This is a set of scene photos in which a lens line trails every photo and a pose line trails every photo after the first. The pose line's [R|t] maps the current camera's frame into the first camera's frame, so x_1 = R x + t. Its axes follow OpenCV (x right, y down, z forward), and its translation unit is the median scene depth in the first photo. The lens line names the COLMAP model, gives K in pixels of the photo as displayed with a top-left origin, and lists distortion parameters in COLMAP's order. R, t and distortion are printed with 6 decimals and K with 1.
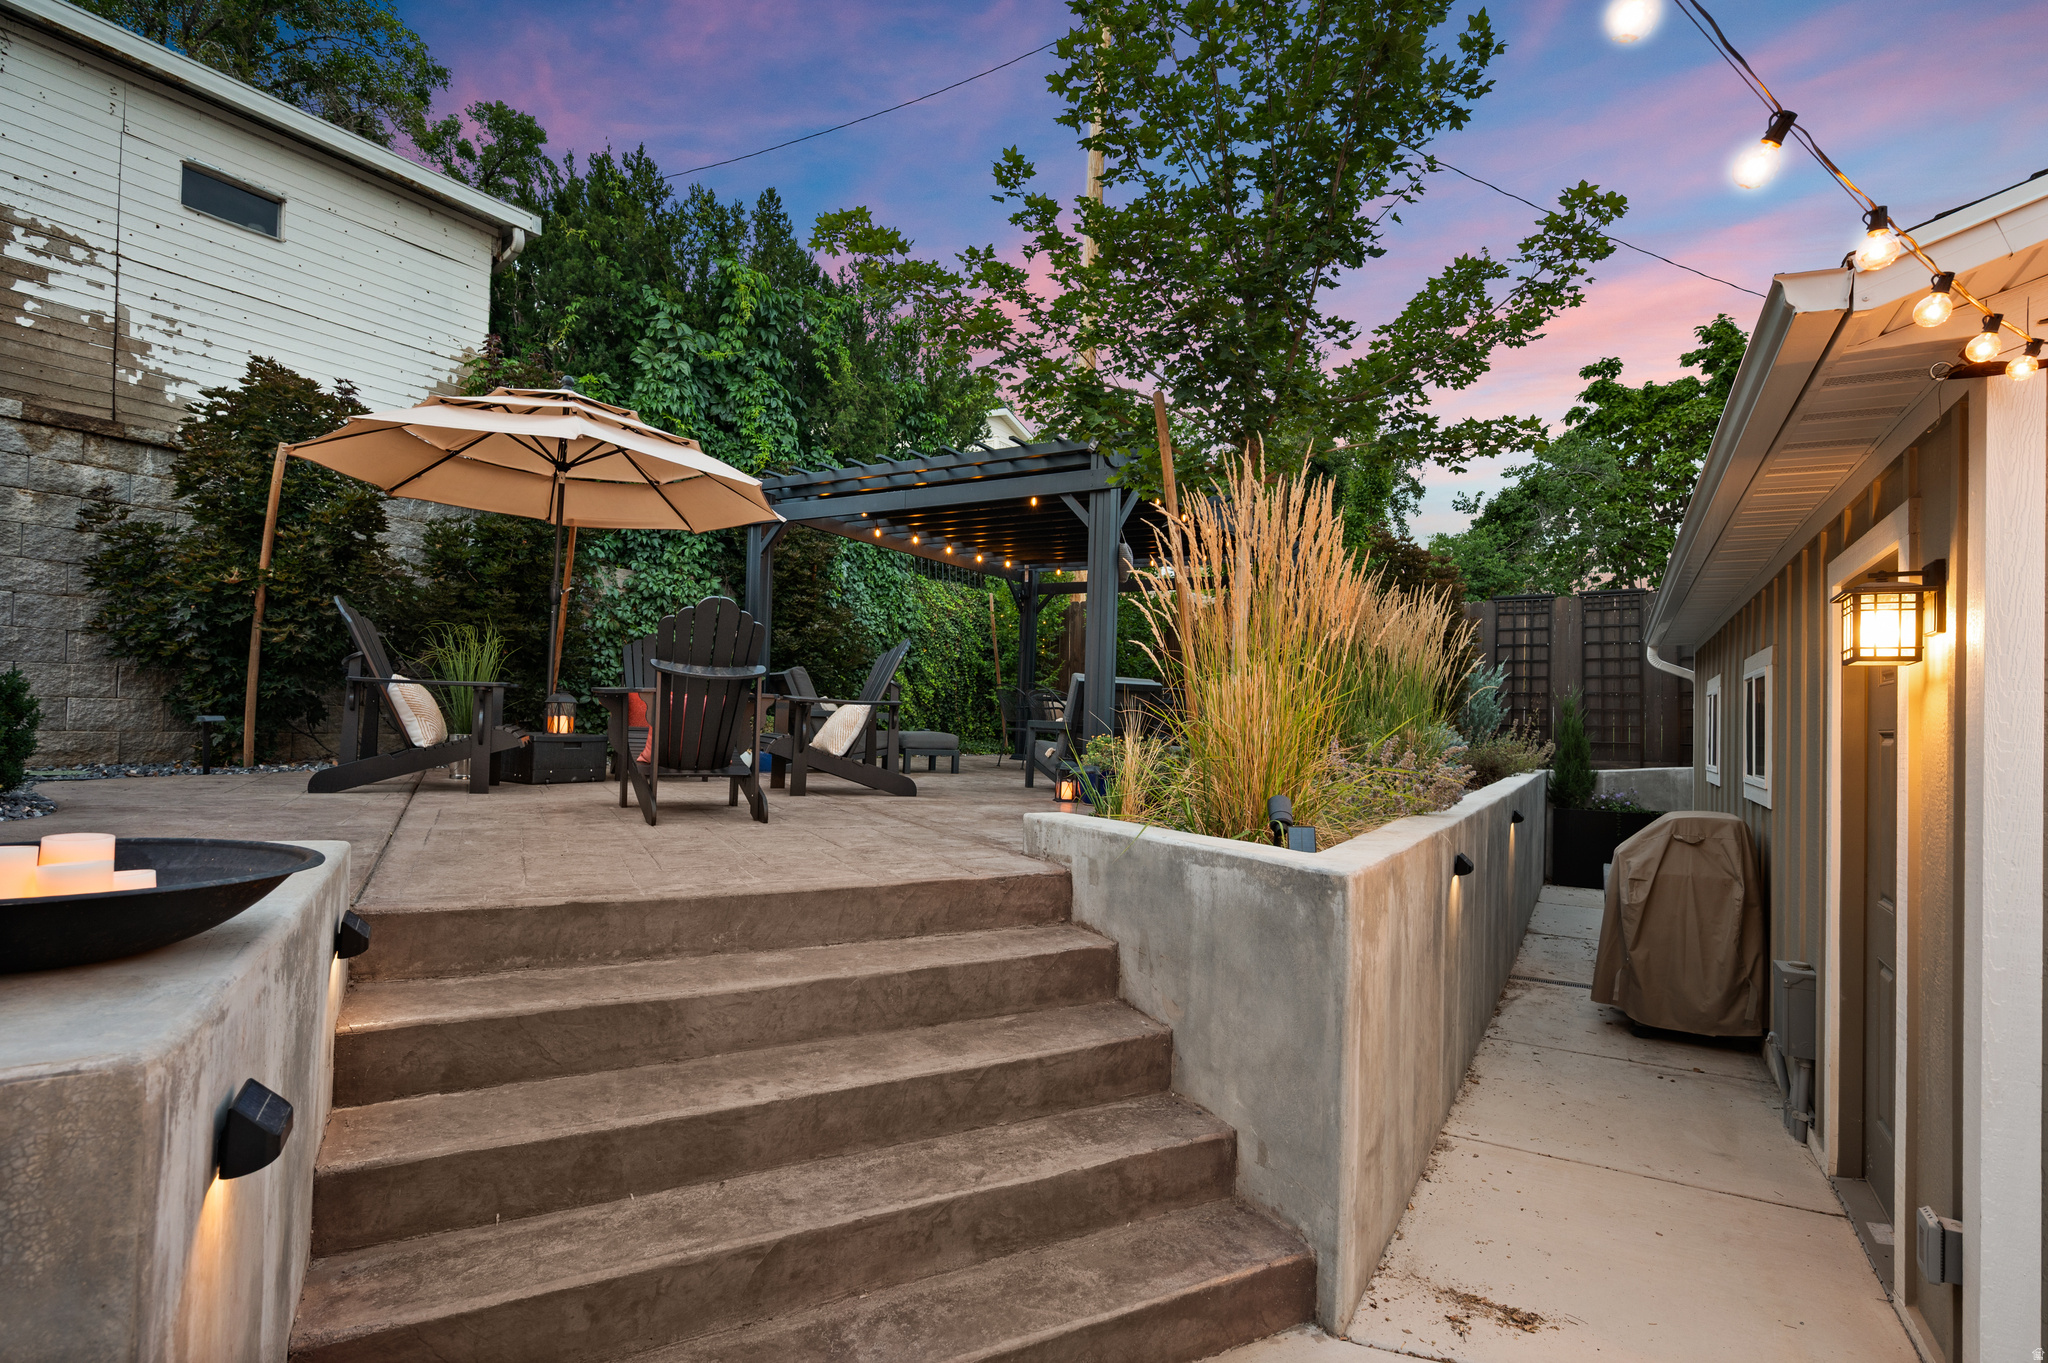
lens RADIAL K [[1007.5, 0, 1026.1], [0, 1007.5, 677.7], [0, 0, 1]] dist [-0.000123, 0.000000]
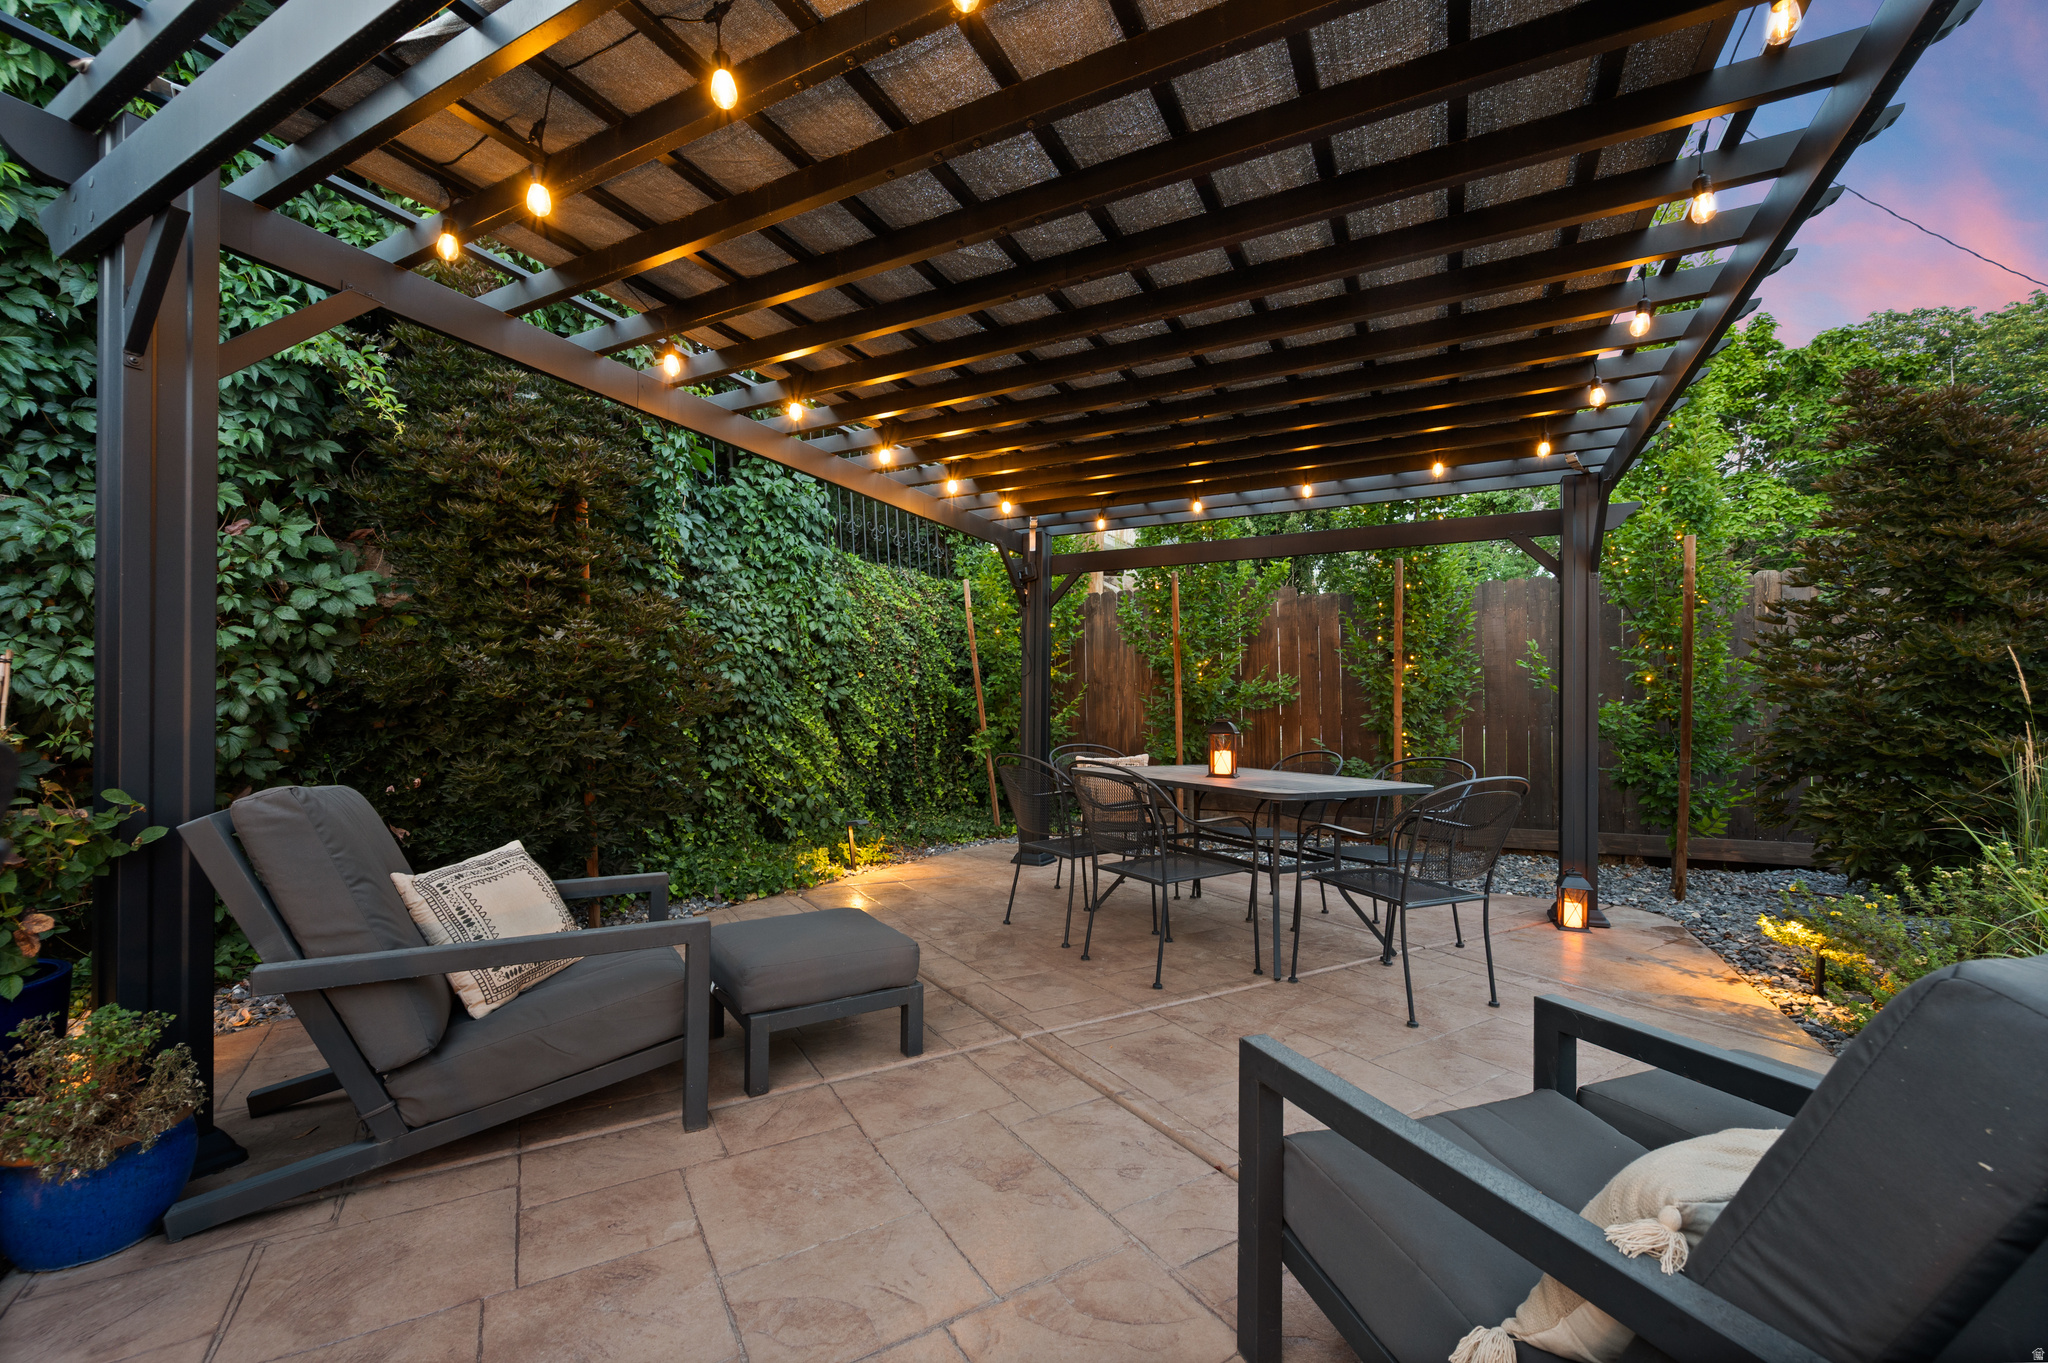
lens RADIAL K [[816.2, 0, 1020.8], [0, 816.2, 694.1], [0, 0, 1]] dist [0.000772, 0.000013]
pose [[0.997984, -0.030215, 0.055812, -0.031980], [0.029293, 0.999422, 0.017262, -0.021402], [-0.056301, -0.015592, 0.998292, 0.504779]]
